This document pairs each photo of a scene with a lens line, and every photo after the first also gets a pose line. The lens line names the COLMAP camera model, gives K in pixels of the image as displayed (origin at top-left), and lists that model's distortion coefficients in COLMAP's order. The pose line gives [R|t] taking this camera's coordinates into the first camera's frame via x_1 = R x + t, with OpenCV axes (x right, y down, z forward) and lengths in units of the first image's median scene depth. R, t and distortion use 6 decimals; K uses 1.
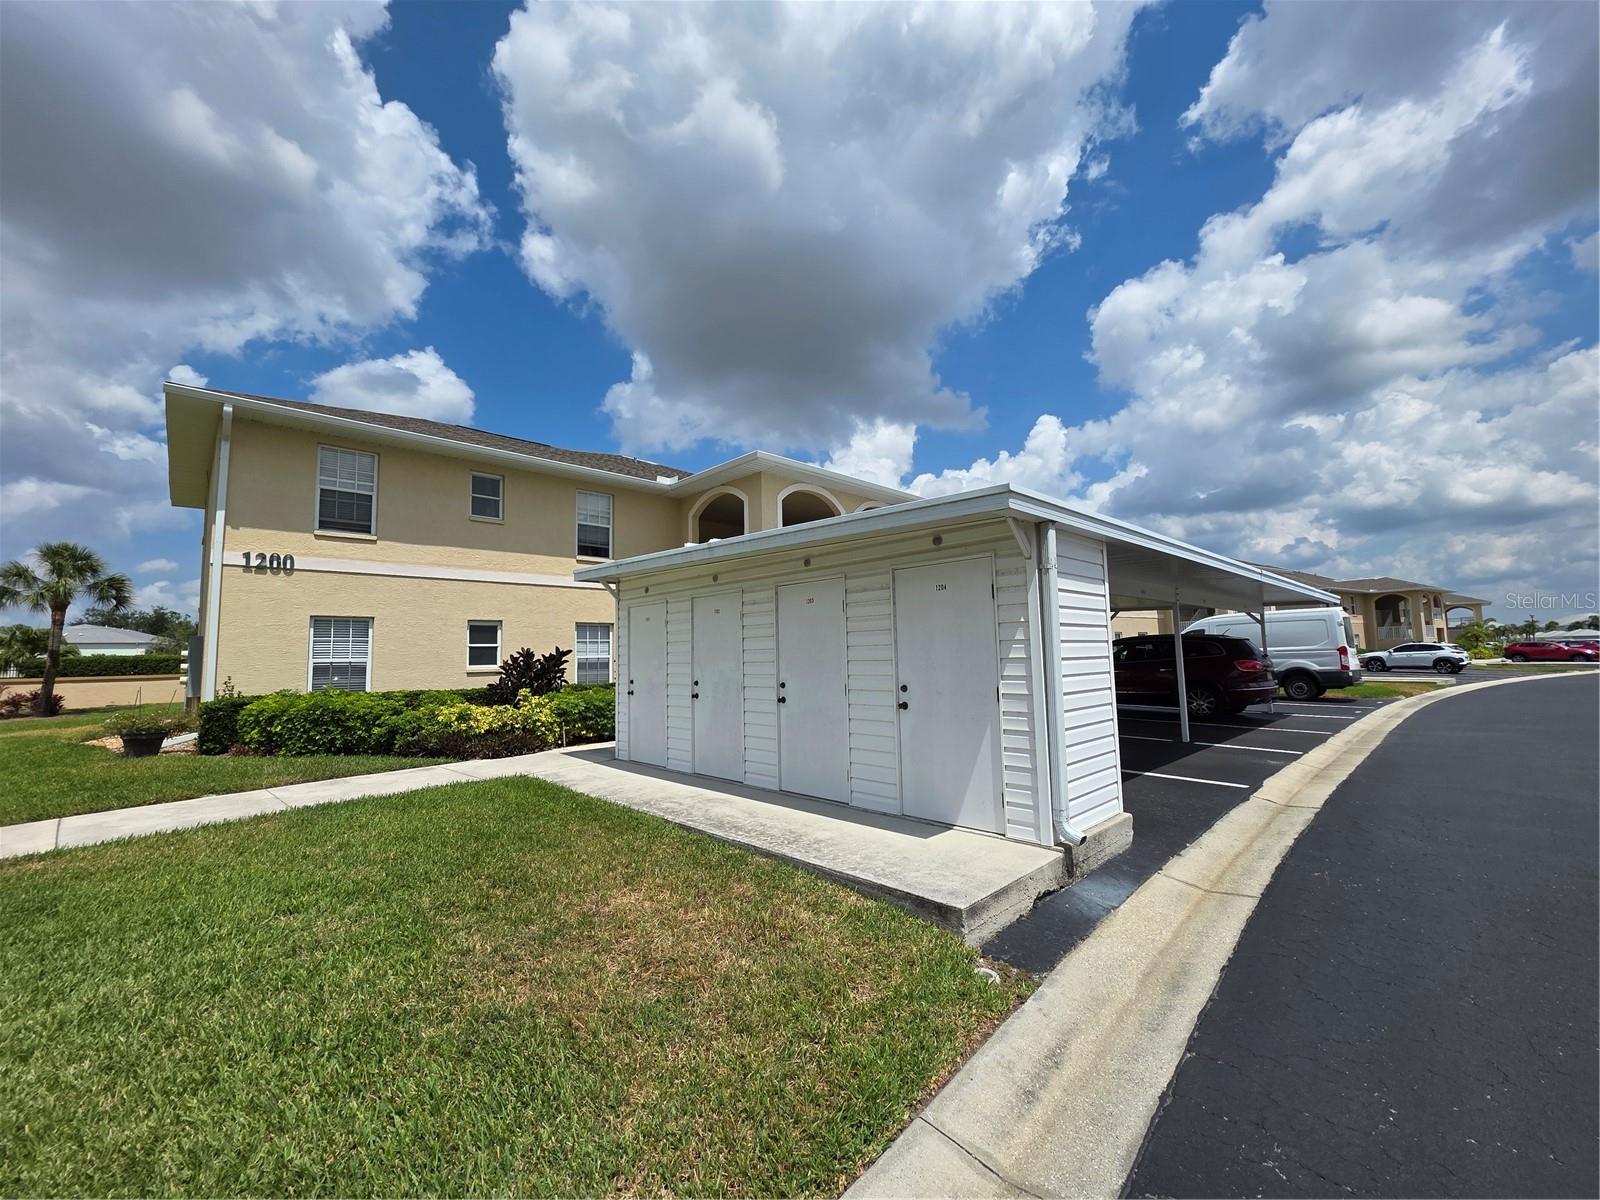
lens RADIAL K [[640.5, 0, 800.0], [0, 640.5, 600.0], [0, 0, 1]] dist [0.002453, -0.000198]
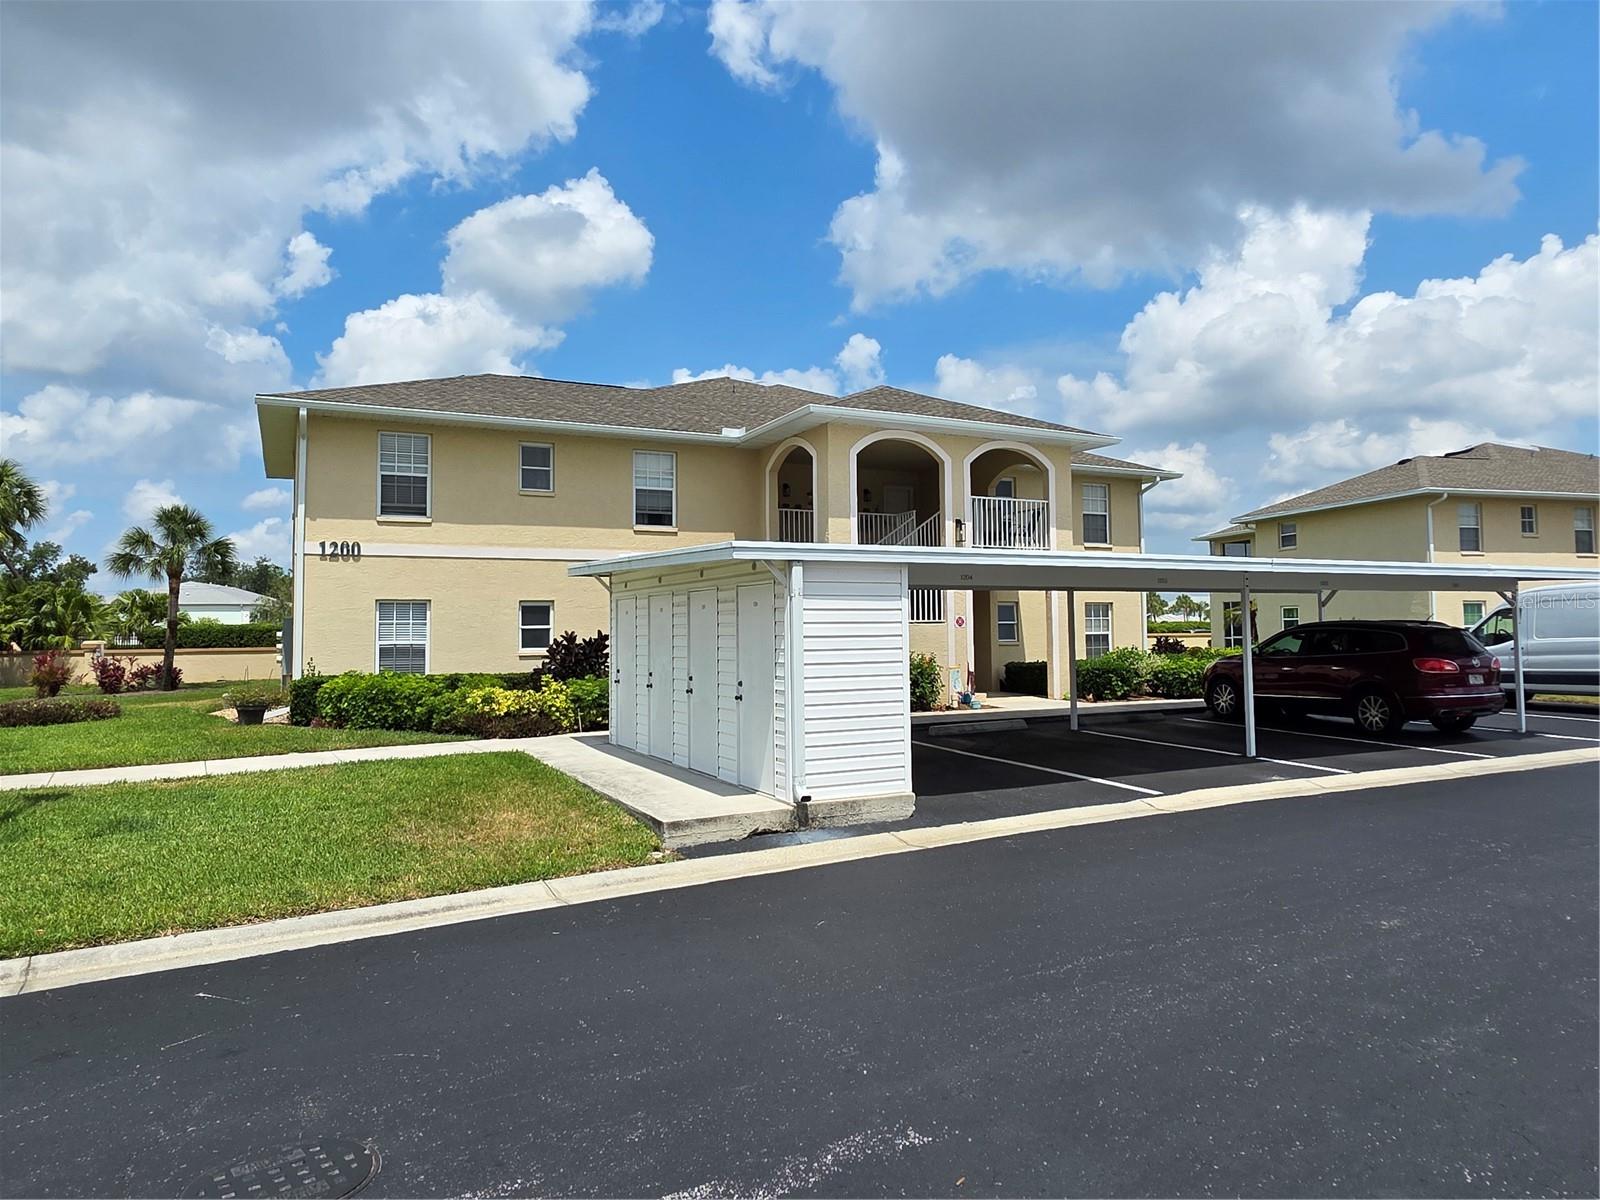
lens RADIAL K [[998.0, 0, 798.9], [0, 998.0, 573.4], [0, 0, 1]] dist [0.005554, 0.001823]
pose [[0.957745, -0.006192, -0.287551, 0.360021], [0.016135, 0.999350, 0.032224, -0.059196], [0.287164, -0.035502, 0.957223, -0.351658]]
